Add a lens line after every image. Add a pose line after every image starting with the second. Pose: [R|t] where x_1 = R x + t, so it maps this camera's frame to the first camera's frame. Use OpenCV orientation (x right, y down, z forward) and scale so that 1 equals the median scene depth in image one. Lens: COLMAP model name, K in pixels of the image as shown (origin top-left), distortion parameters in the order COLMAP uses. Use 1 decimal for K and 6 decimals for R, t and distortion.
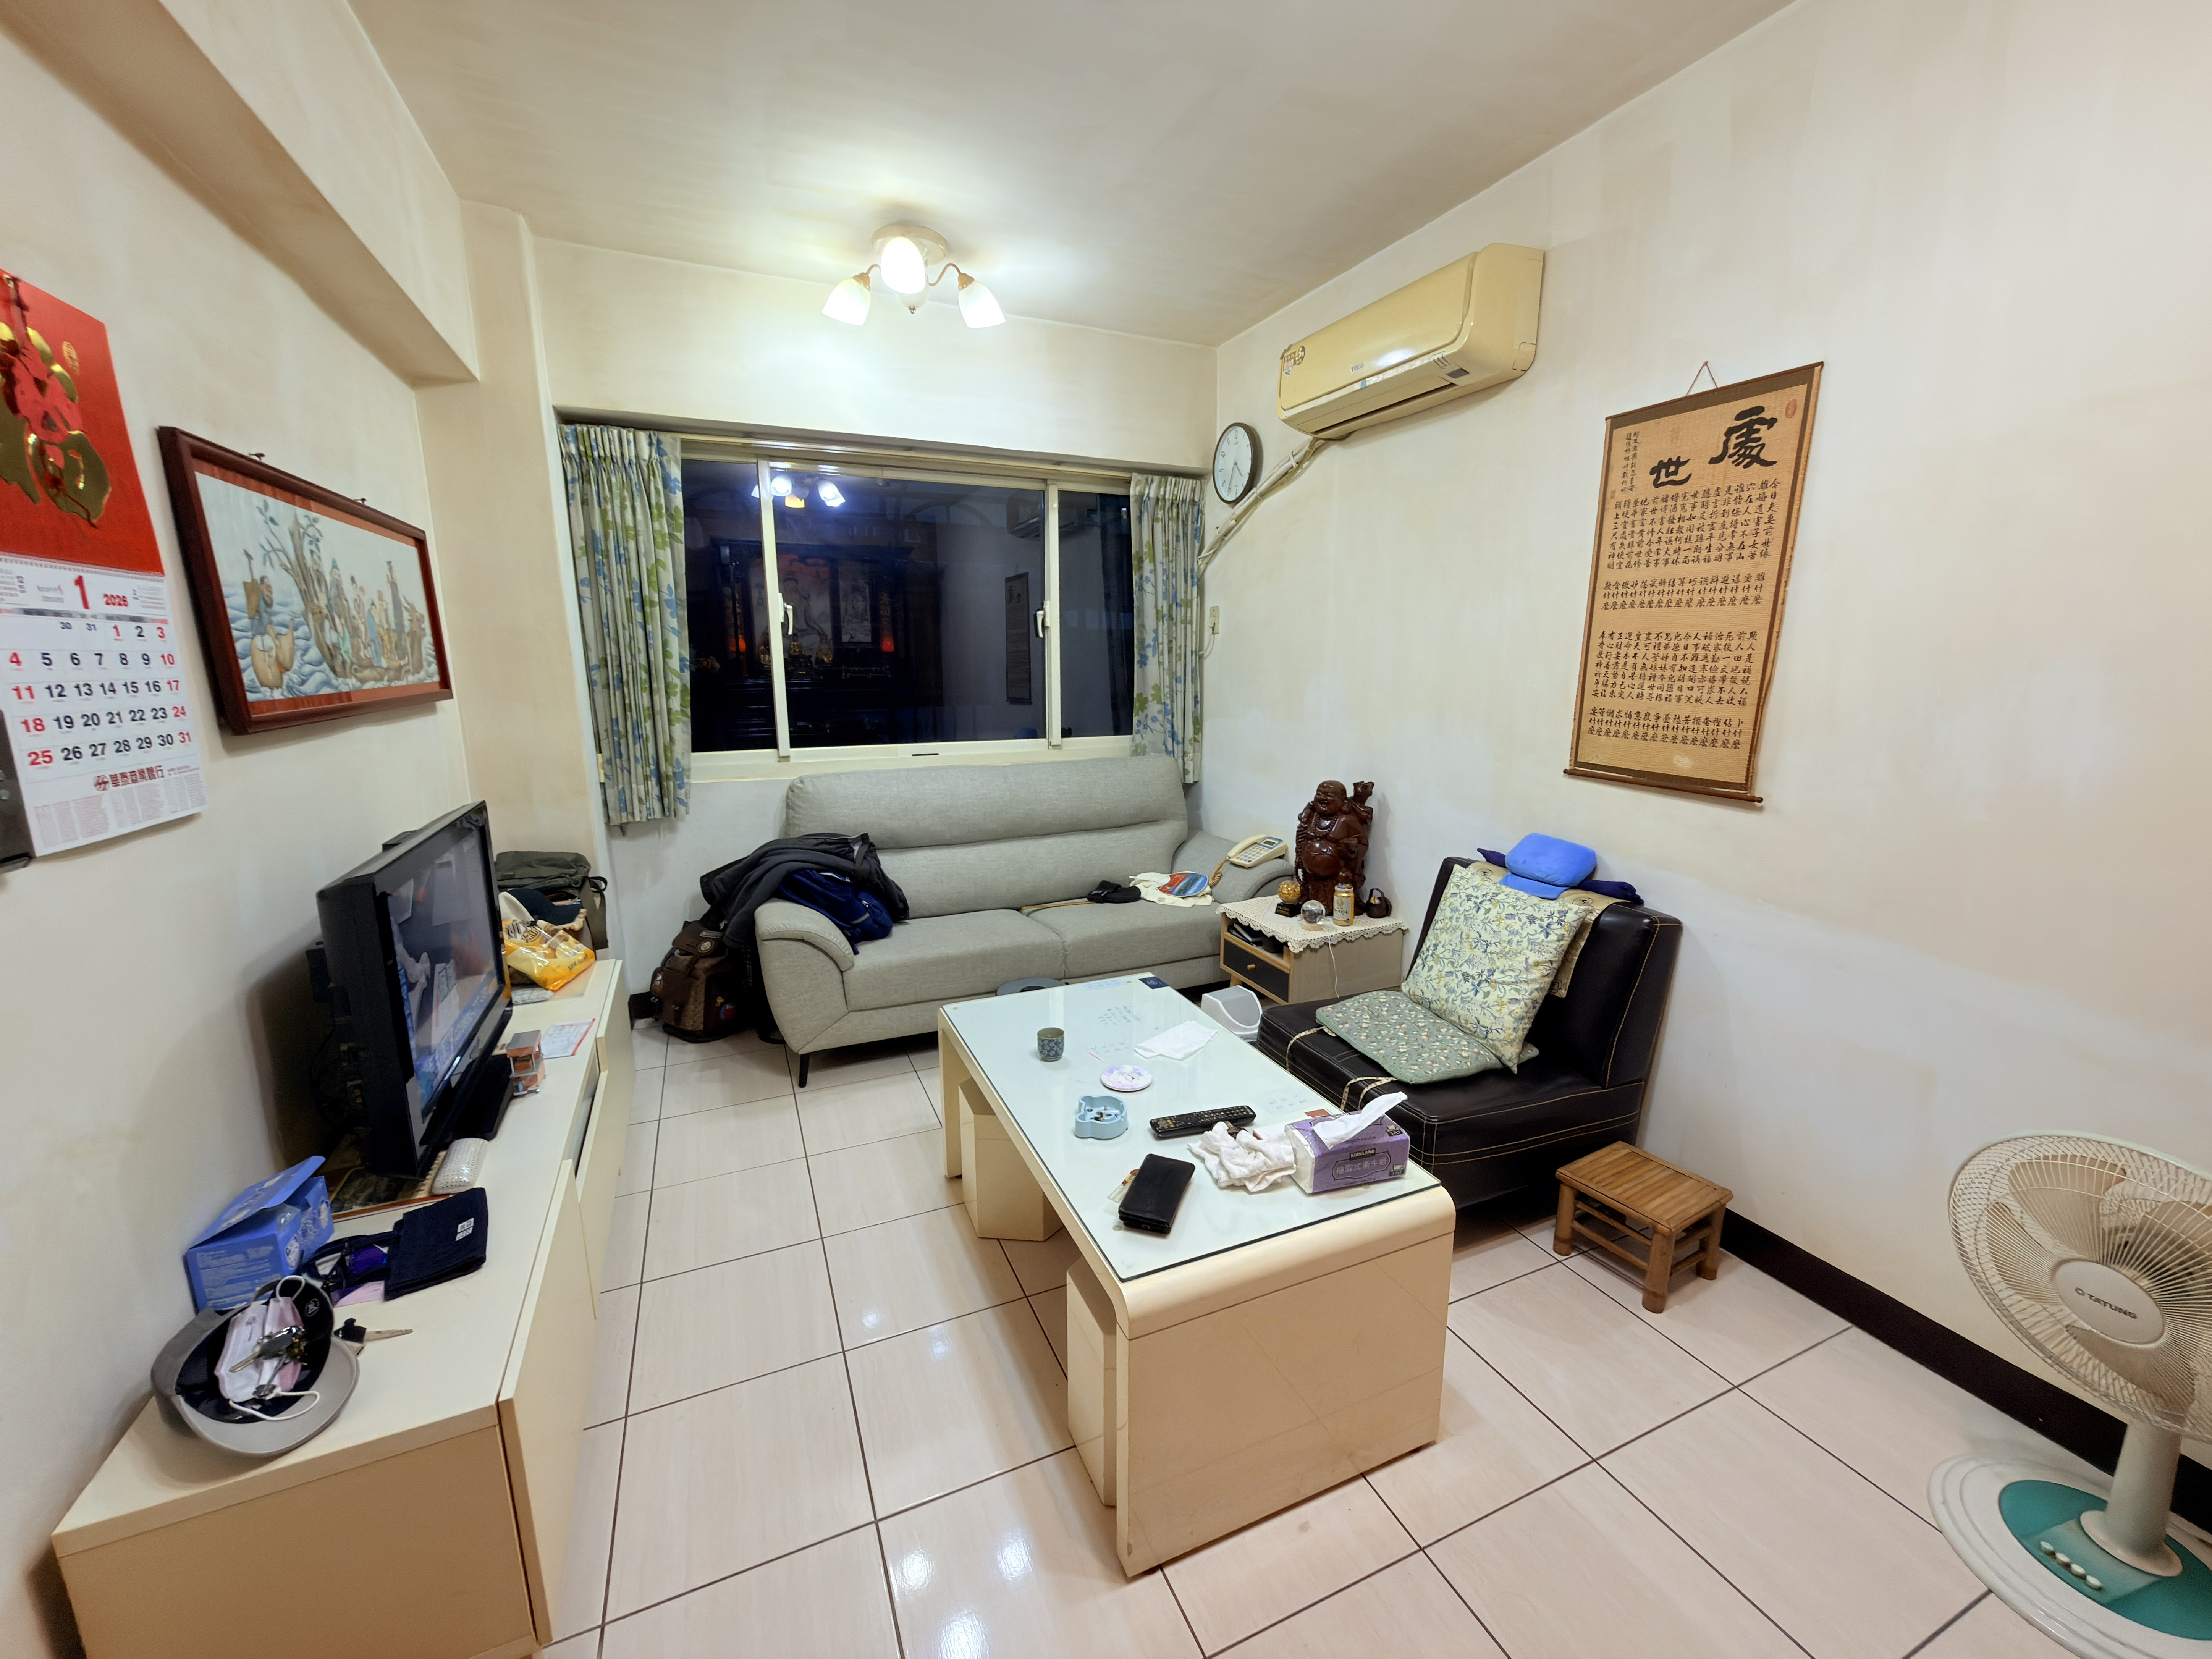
lens RADIAL K [[877.3, 0, 1106.5], [0, 877.3, 834.4], [0, 0, 1]] dist [-0.002963, -0.000053]
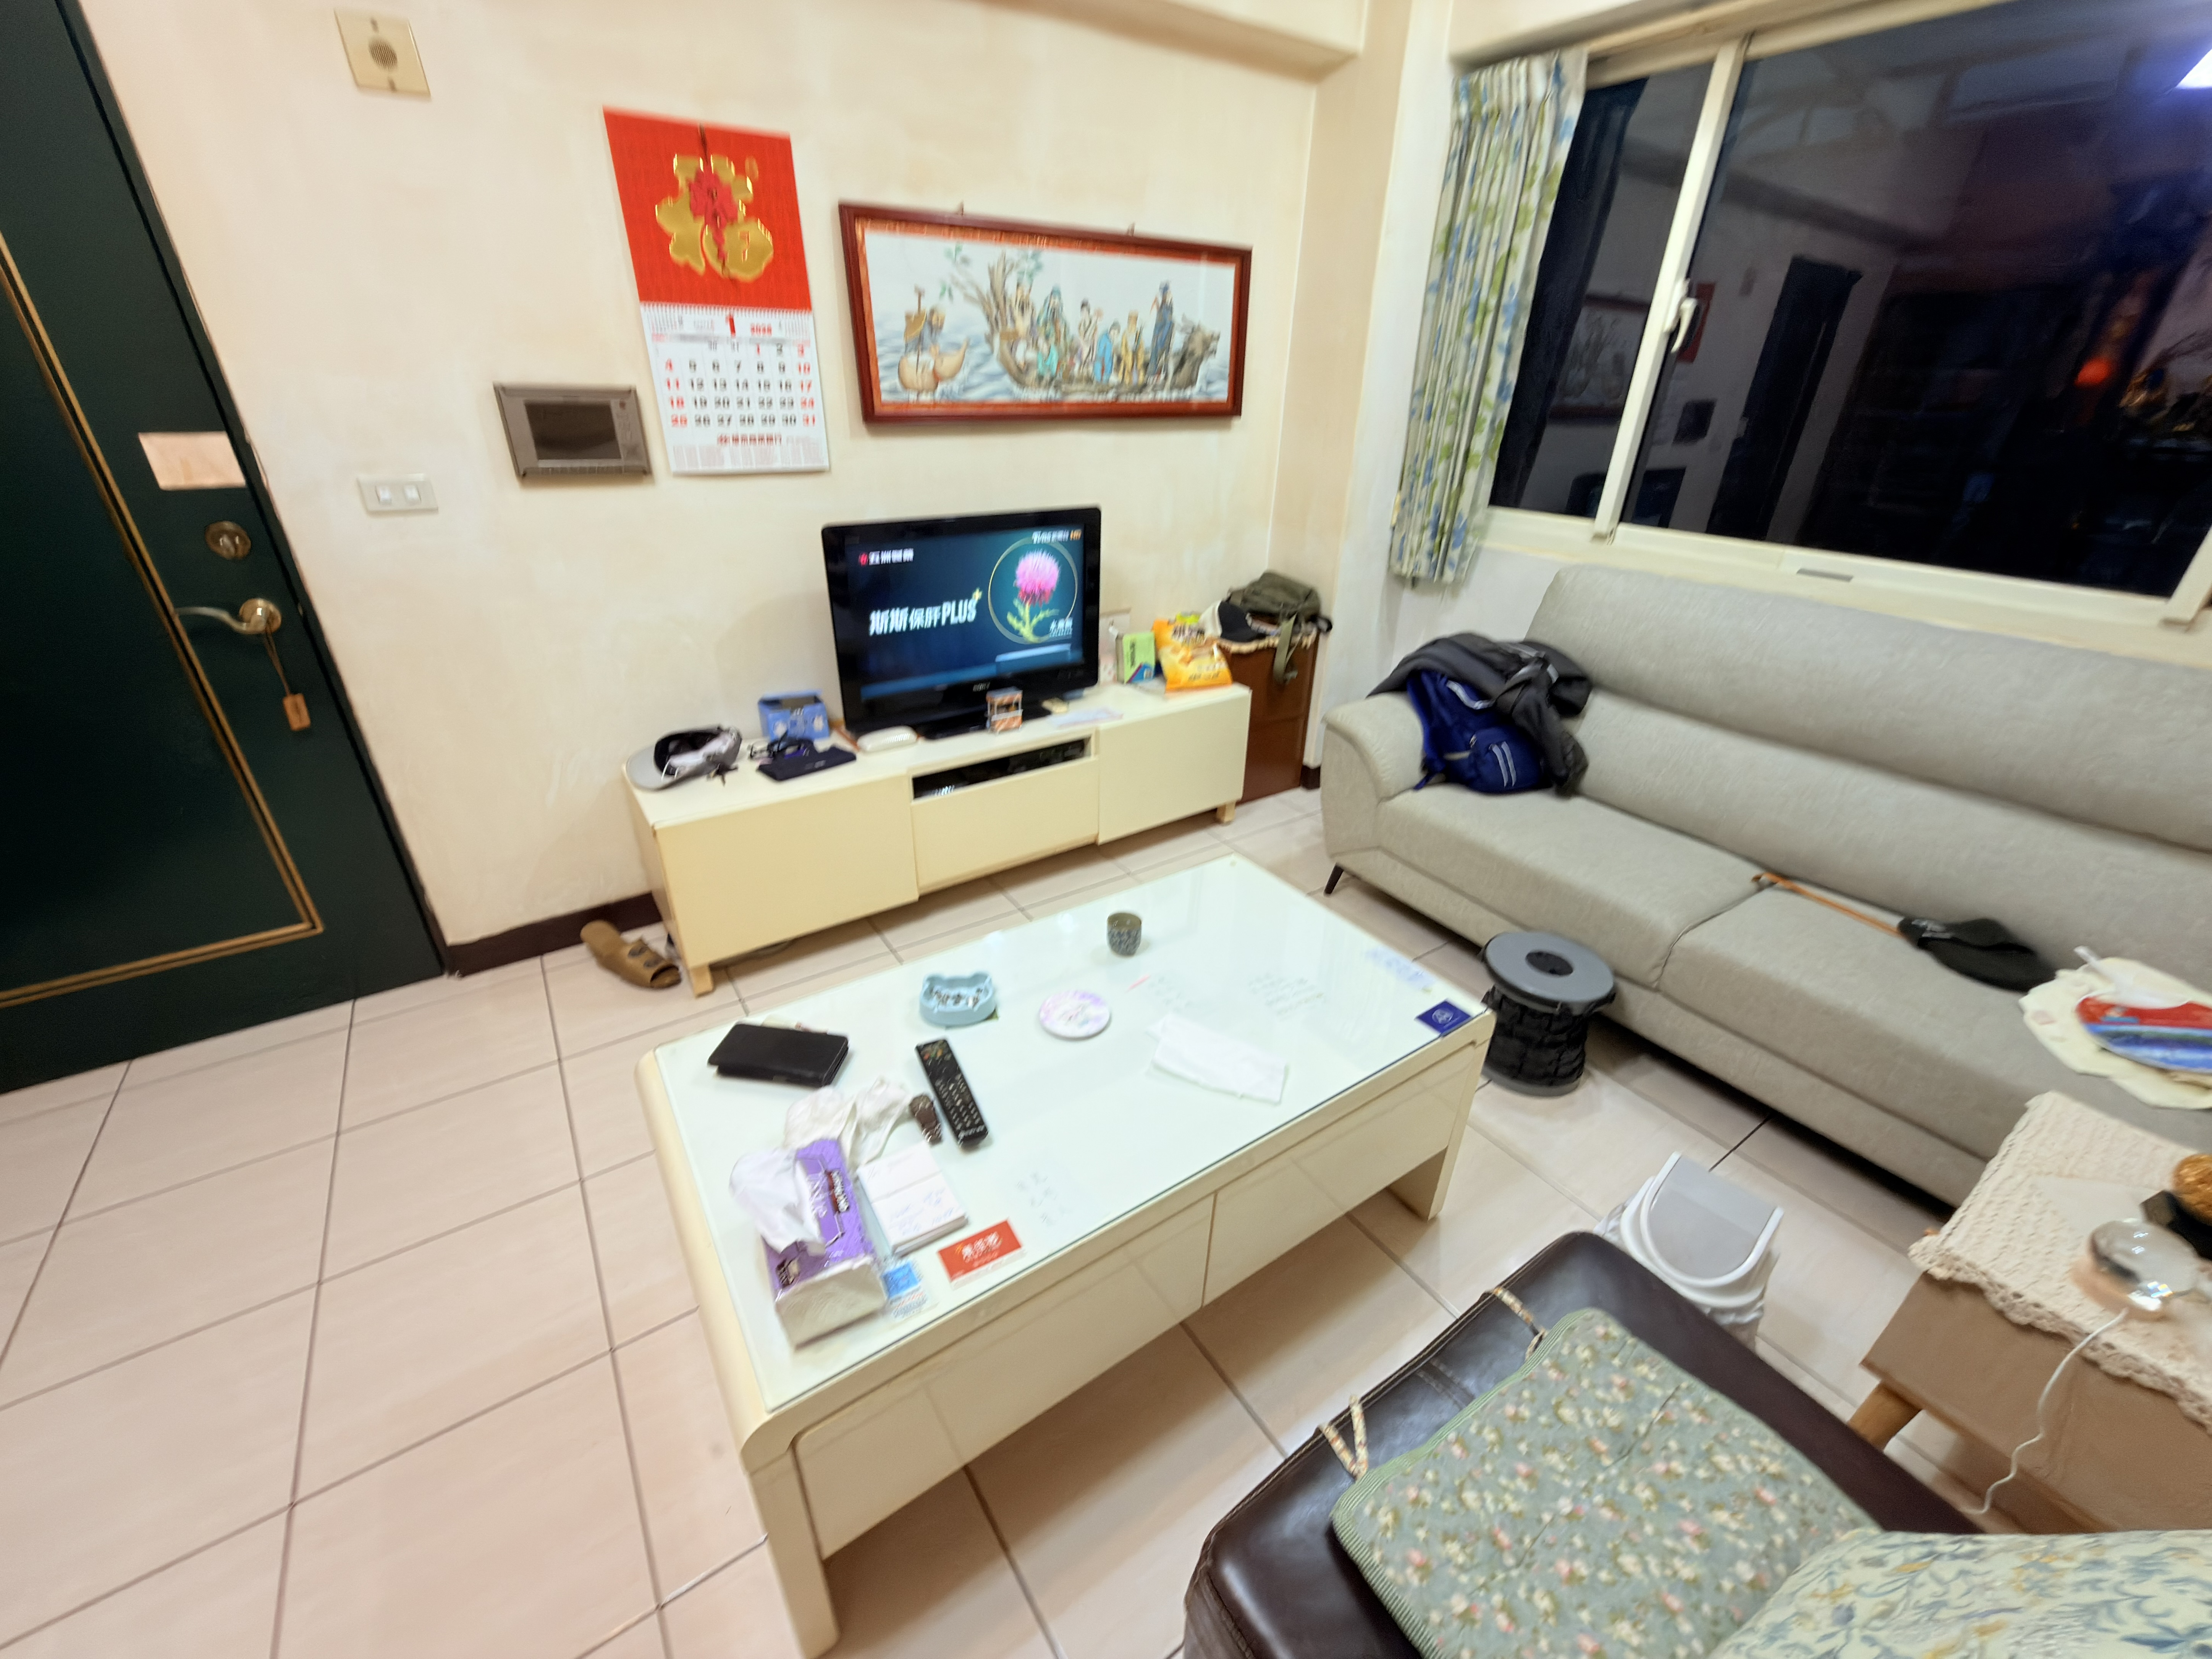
lens RADIAL K [[877.3, 0, 1103.1], [0, 877.3, 827.4], [0, 0, 1]] dist [-0.002963, -0.000053]
pose [[0.172347, 0.453643, -0.874359, 0.362160], [-0.213640, 0.883728, 0.416393, -0.100921], [0.961589, 0.115034, 0.249224, 0.508238]]
